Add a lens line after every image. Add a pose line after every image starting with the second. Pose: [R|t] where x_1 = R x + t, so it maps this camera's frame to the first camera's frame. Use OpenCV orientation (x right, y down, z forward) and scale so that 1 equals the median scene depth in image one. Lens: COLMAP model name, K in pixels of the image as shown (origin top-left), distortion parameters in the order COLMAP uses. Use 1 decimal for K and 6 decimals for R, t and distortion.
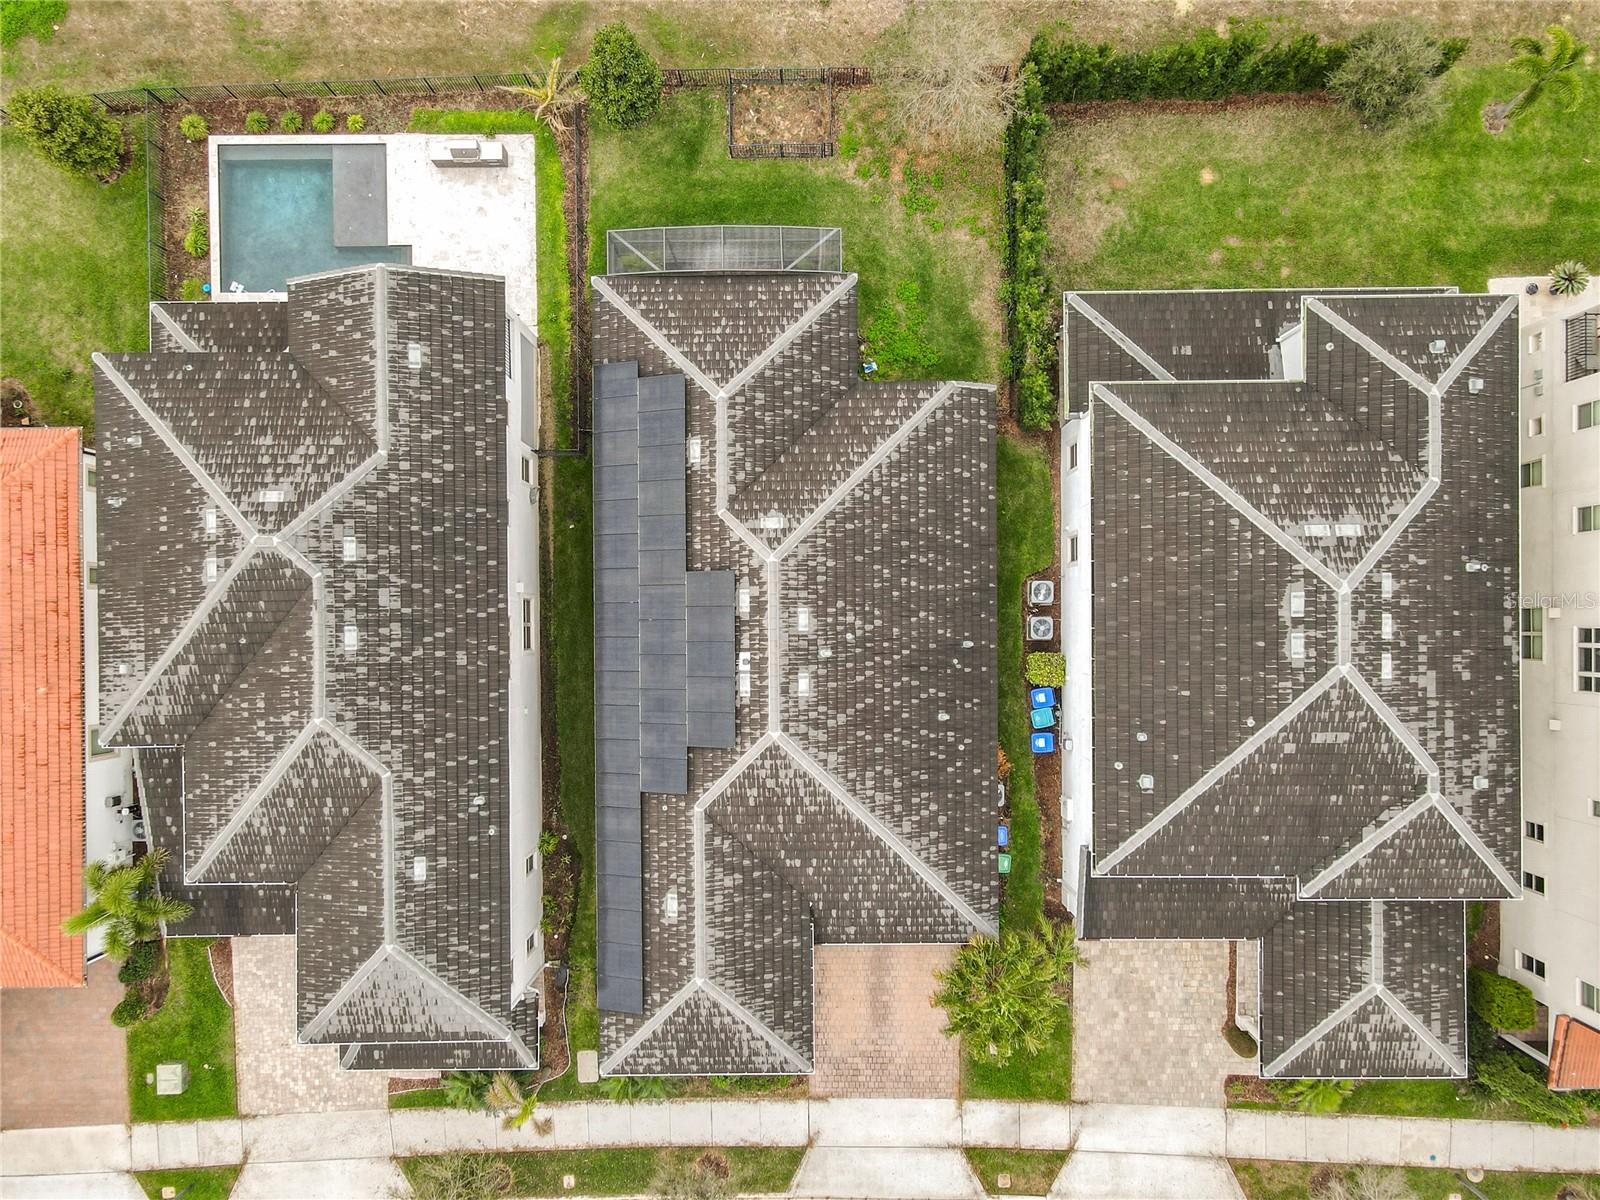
lens RADIAL K [[1210.1, 0, 798.1], [0, 1210.1, 644.5], [0, 0, 1]] dist [-0.000378, 0.023447]
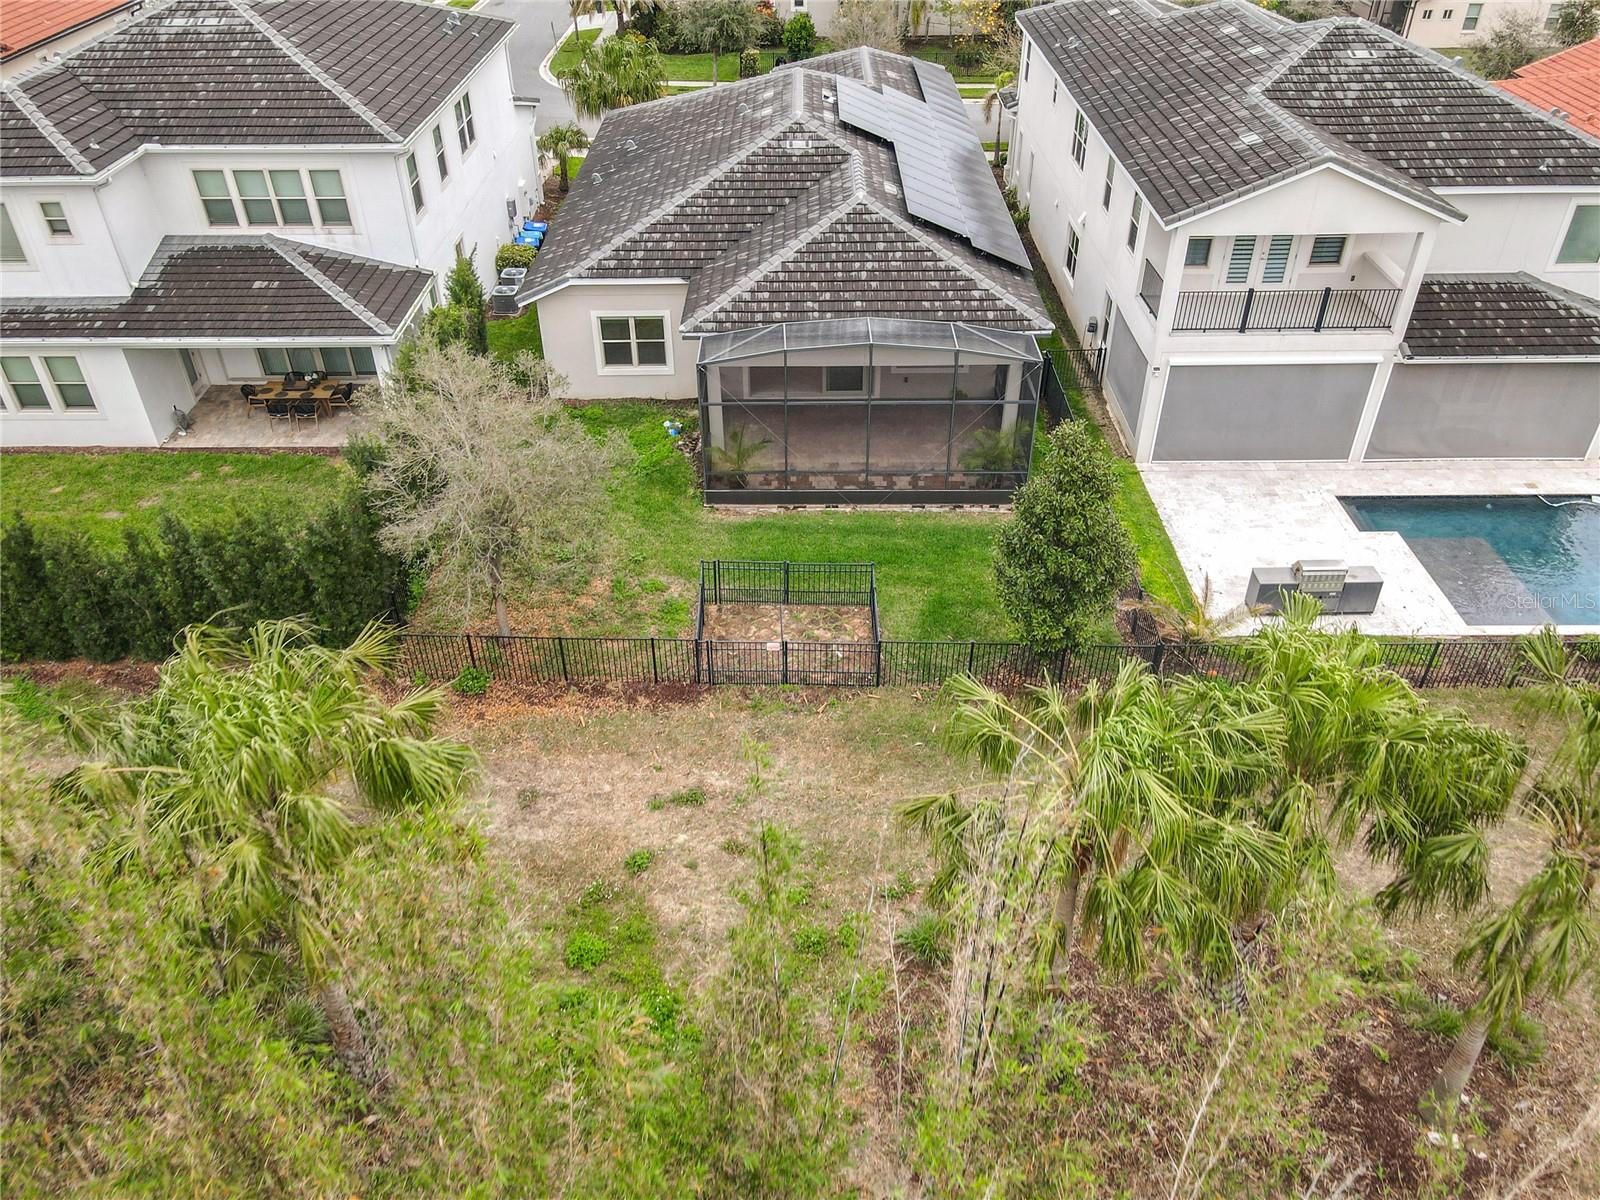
lens RADIAL K [[1210.1, 0, 796.3], [0, 1210.1, 622.4], [0, 0, 1]] dist [-0.000378, 0.023447]
pose [[-0.999773, 0.013512, 0.016494, -0.029763], [0.004959, -0.605019, 0.796195, -1.003756], [0.020738, 0.796096, 0.604815, 0.727768]]
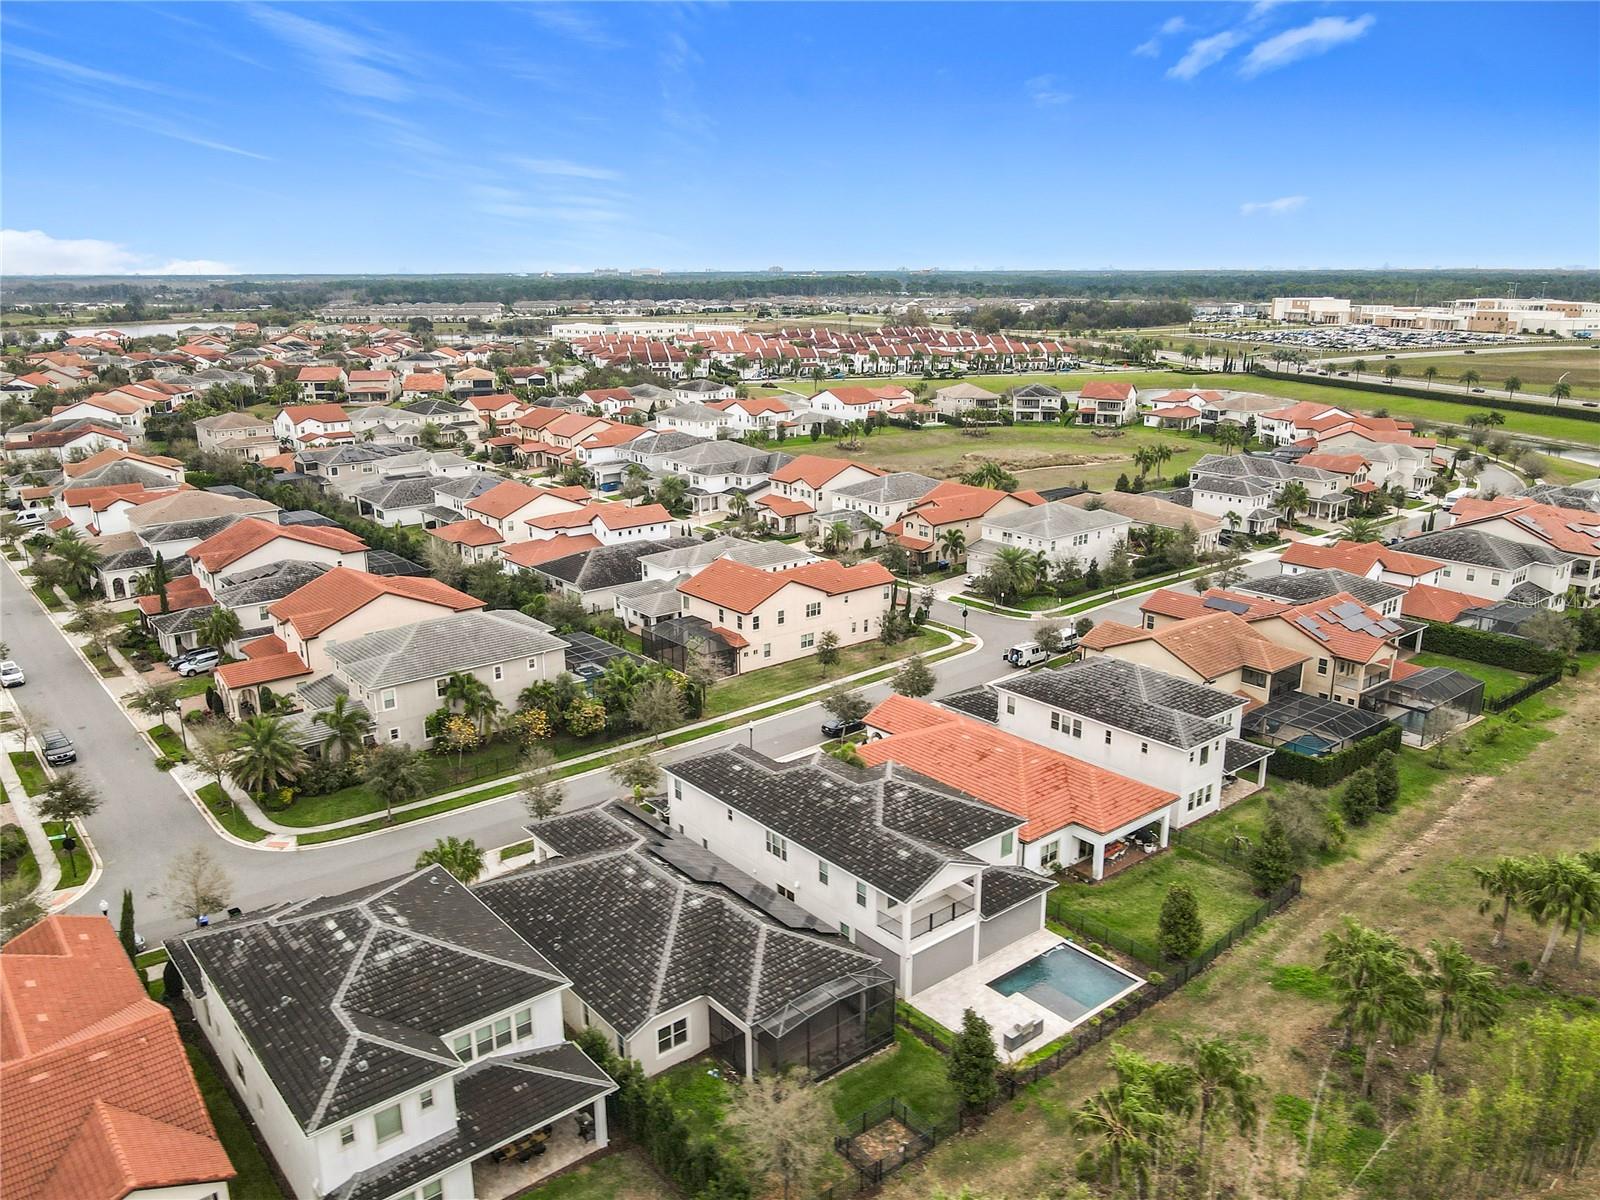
lens RADIAL K [[1210.1, 0, 790.0], [0, 1210.1, 601.2], [0, 0, 1]] dist [-0.000378, 0.023447]
pose [[-0.777667, 0.184753, -0.600916, 0.812278], [-0.628579, -0.211713, 0.748375, -1.355475], [0.011043, 0.959711, 0.280774, 0.106660]]
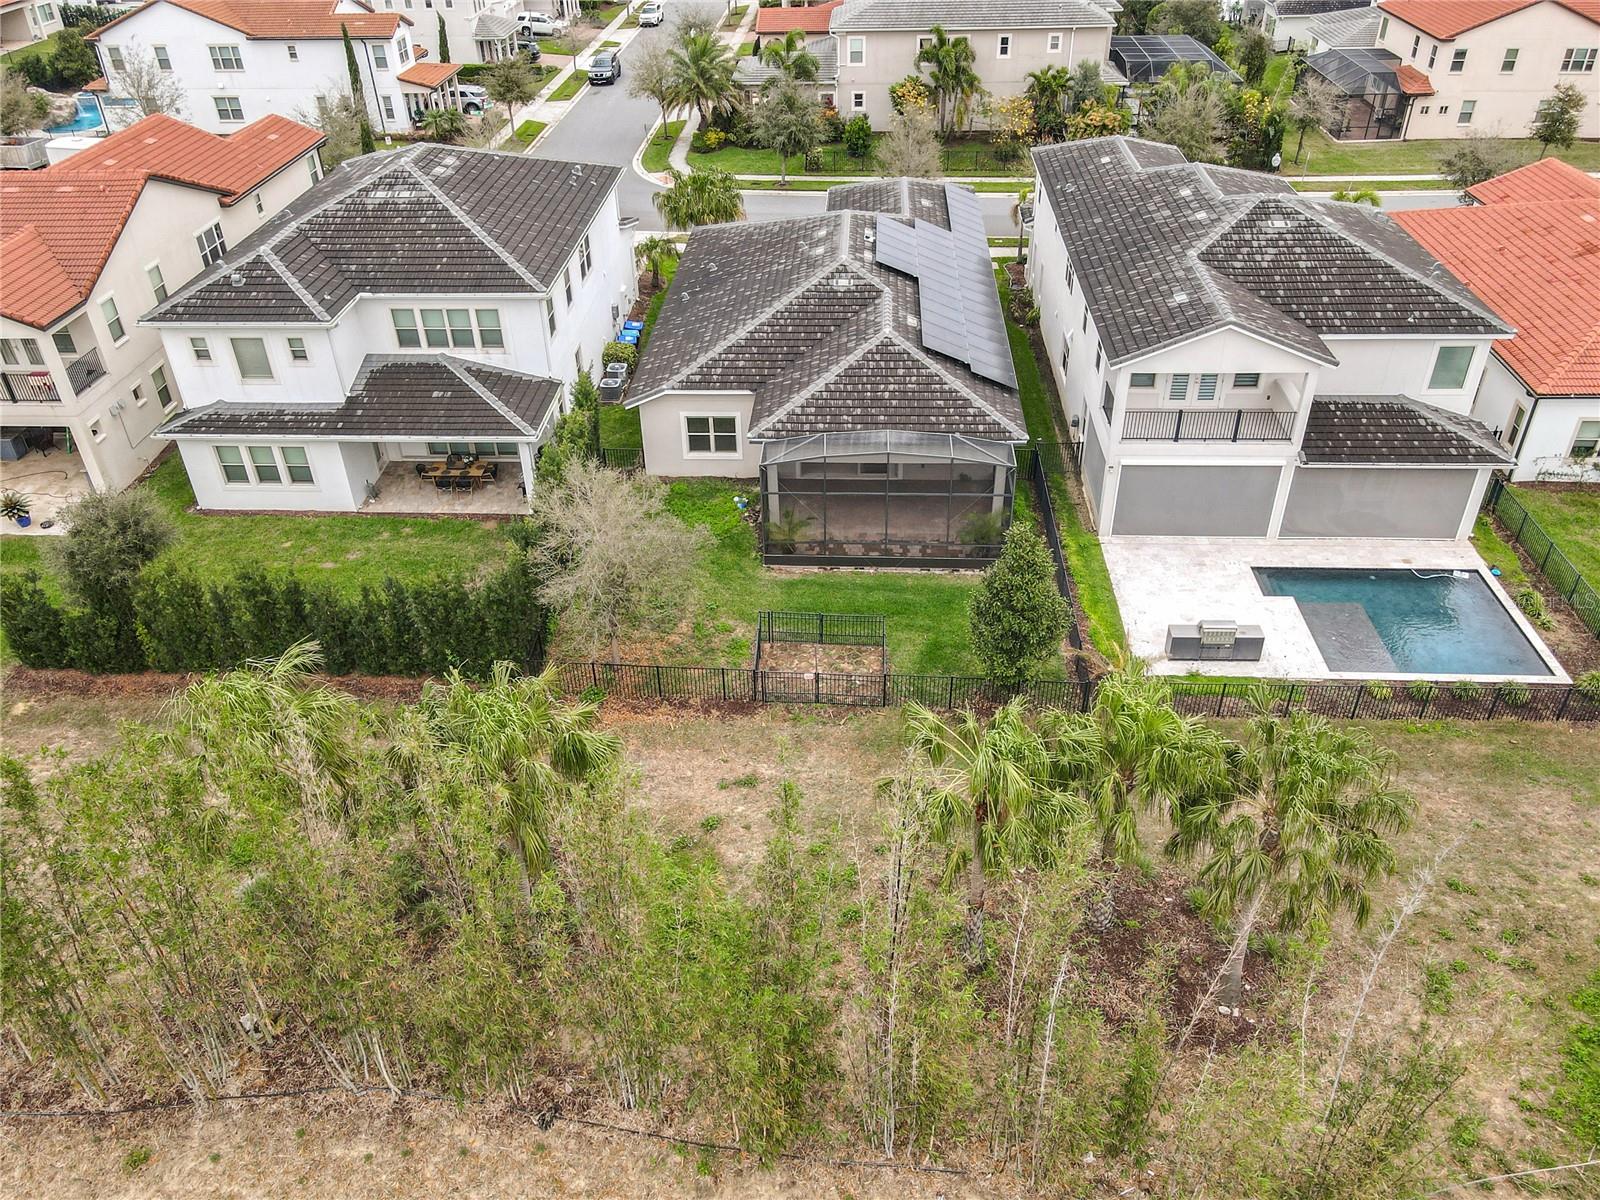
lens RADIAL K [[1210.1, 0, 791.2], [0, 1210.1, 595.4], [0, 0, 1]] dist [-0.000378, 0.023447]
pose [[-0.997389, -0.006081, 0.071954, -0.056428], [0.062205, -0.578409, 0.813372, -1.187019], [0.036672, 0.815725, 0.577277, 0.567156]]
